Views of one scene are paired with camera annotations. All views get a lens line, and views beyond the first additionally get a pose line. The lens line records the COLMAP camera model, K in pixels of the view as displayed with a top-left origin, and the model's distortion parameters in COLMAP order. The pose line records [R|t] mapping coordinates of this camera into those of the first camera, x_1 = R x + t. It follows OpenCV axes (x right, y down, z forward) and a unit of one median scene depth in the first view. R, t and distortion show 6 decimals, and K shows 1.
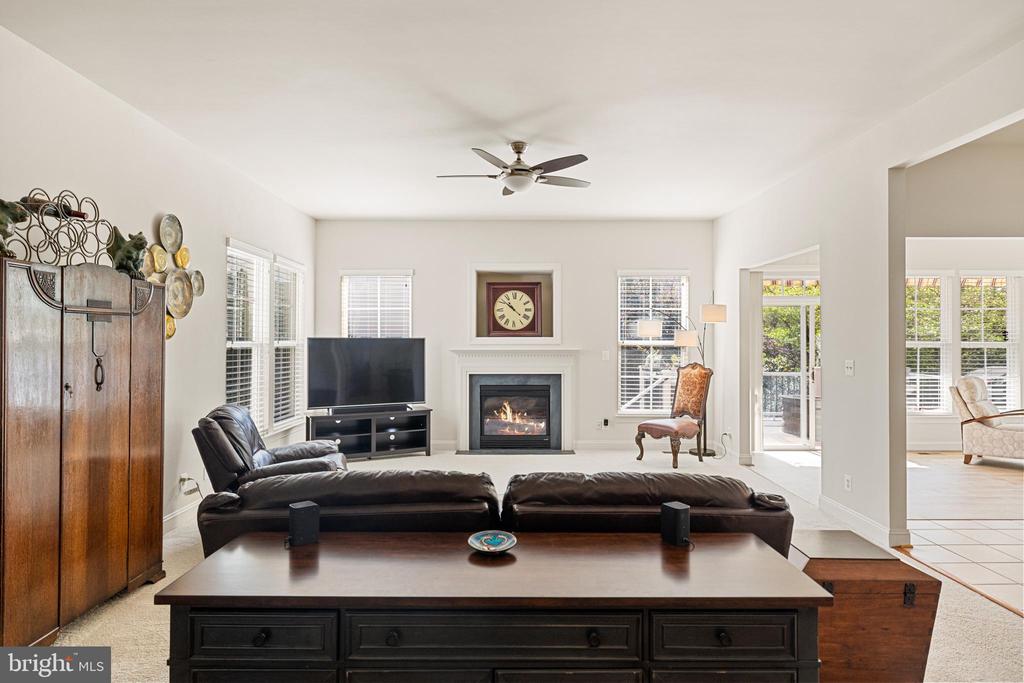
lens RADIAL K [[591.7, 0, 512.0], [0, 591.7, 341.5], [0, 0, 1]] dist [0.003906, 0.000568]
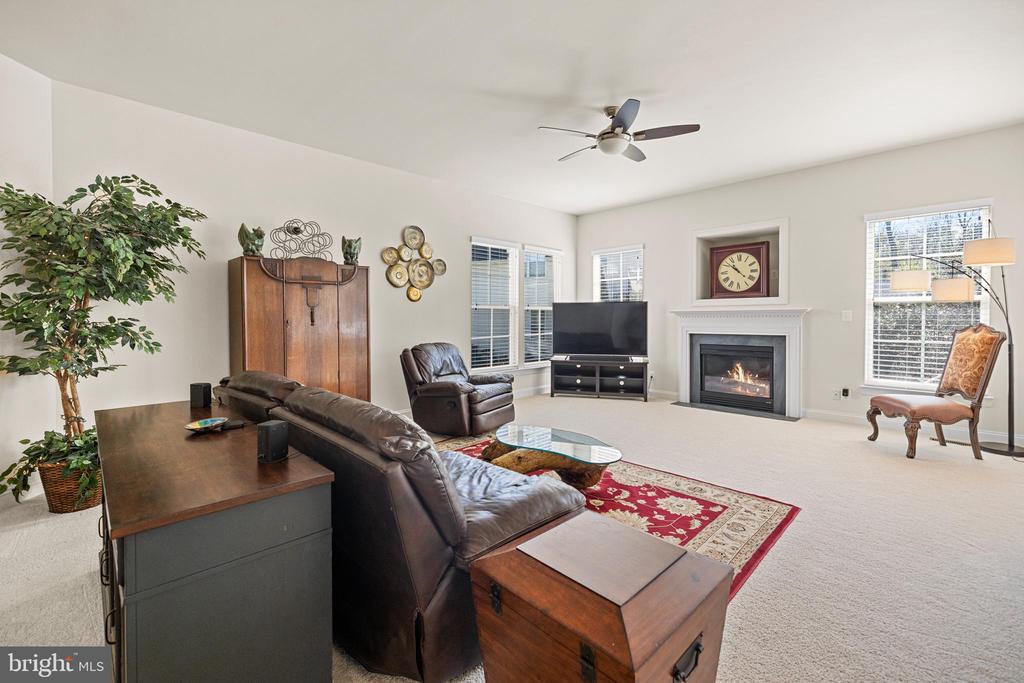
lens RADIAL K [[439.3, 0, 507.3], [0, 439.3, 322.7], [0, 0, 1]] dist [0.001196, -0.000025]
pose [[0.695853, 0.005806, -0.718161, 0.279458], [0.004785, 0.999908, 0.012720, 0.023423], [0.718168, -0.012288, 0.695761, 0.193288]]
